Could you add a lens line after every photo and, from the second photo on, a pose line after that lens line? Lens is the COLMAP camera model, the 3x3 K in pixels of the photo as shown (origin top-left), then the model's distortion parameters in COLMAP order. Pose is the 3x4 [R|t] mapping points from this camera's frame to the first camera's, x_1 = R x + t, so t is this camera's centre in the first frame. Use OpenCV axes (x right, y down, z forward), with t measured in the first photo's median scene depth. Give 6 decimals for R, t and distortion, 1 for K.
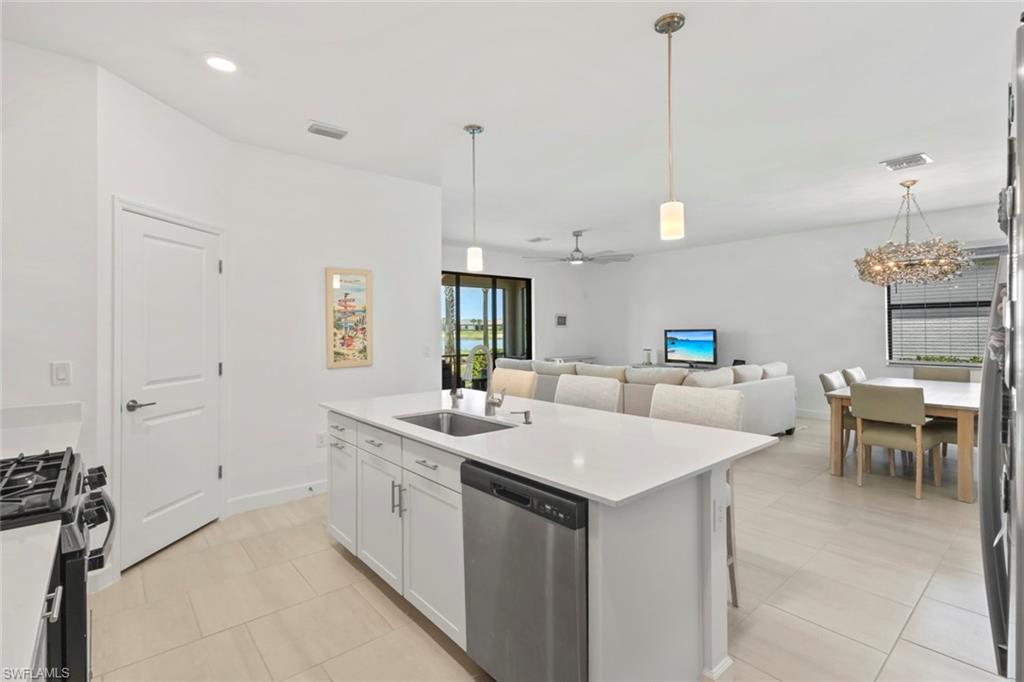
lens RADIAL K [[478.9, 0, 511.7], [0, 478.9, 322.9], [0, 0, 1]] dist [0.000676, 0.000159]
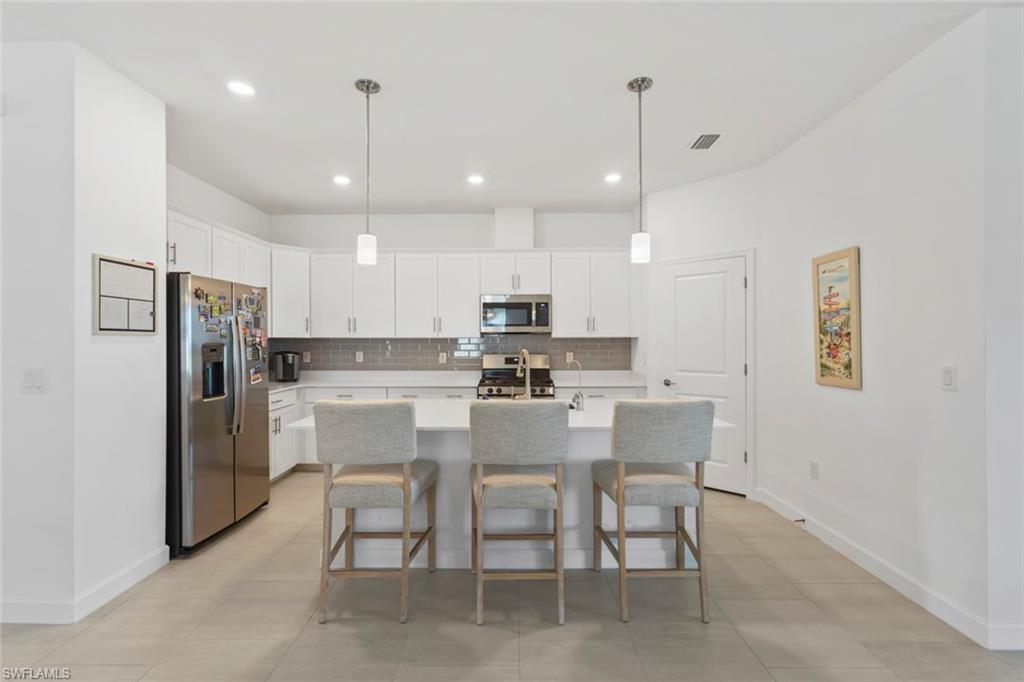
lens RADIAL K [[473.9, 0, 508.8], [0, 473.9, 336.6], [0, 0, 1]] dist [0.001408, 0.000402]
pose [[-0.657684, 0.000439, -0.753294, 0.529254], [0.015799, 0.999788, -0.013212, 0.017277], [0.753128, -0.020590, -0.657552, 1.082285]]
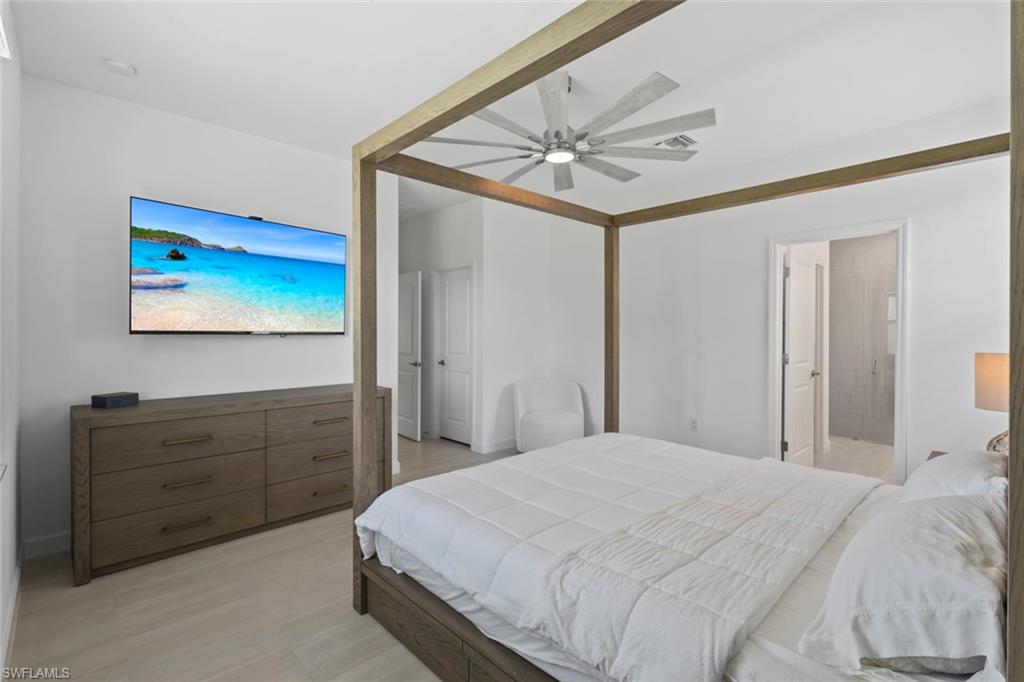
lens RADIAL K [[473.9, 0, 508.8], [0, 473.9, 336.6], [0, 0, 1]] dist [0.001408, 0.000402]
pose [[-0.058091, 0.002796, 0.998307, 0.132655], [-0.012651, 0.999914, -0.003536, 0.172867], [-0.998231, -0.012835, -0.058050, 1.681420]]
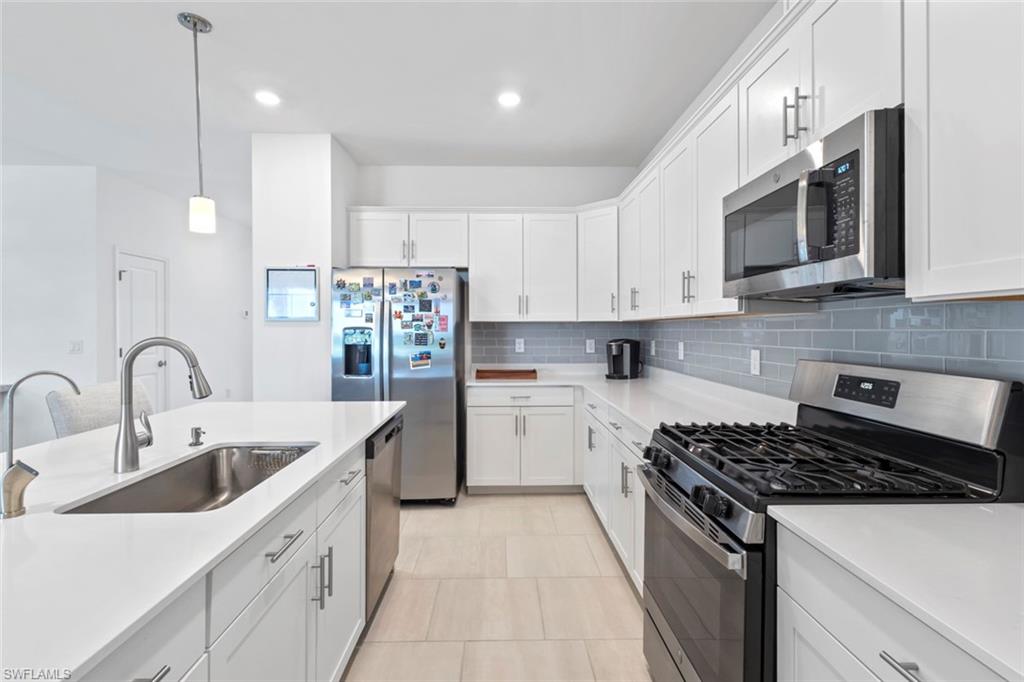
lens RADIAL K [[473.9, 0, 508.8], [0, 473.9, 336.6], [0, 0, 1]] dist [0.001408, 0.000402]
pose [[-0.776152, -0.003861, 0.630534, -0.439892], [-0.004199, 0.999991, 0.000955, 0.025142], [-0.630532, -0.001906, -0.776161, 0.723767]]
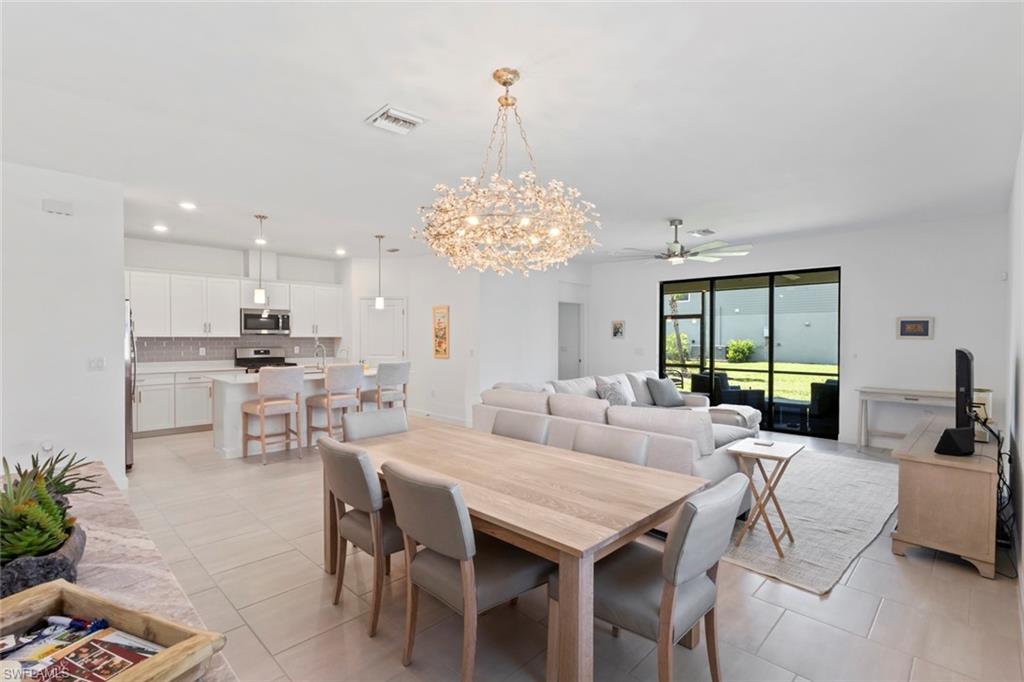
lens RADIAL K [[479.6, 0, 513.6], [0, 479.6, 344.0], [0, 0, 1]] dist [0.001623, 0.000247]
pose [[0.086870, 0.023166, -0.995950, 1.555451], [0.007153, 0.999689, 0.023876, -0.006464], [0.996194, -0.009198, 0.086677, 1.103605]]
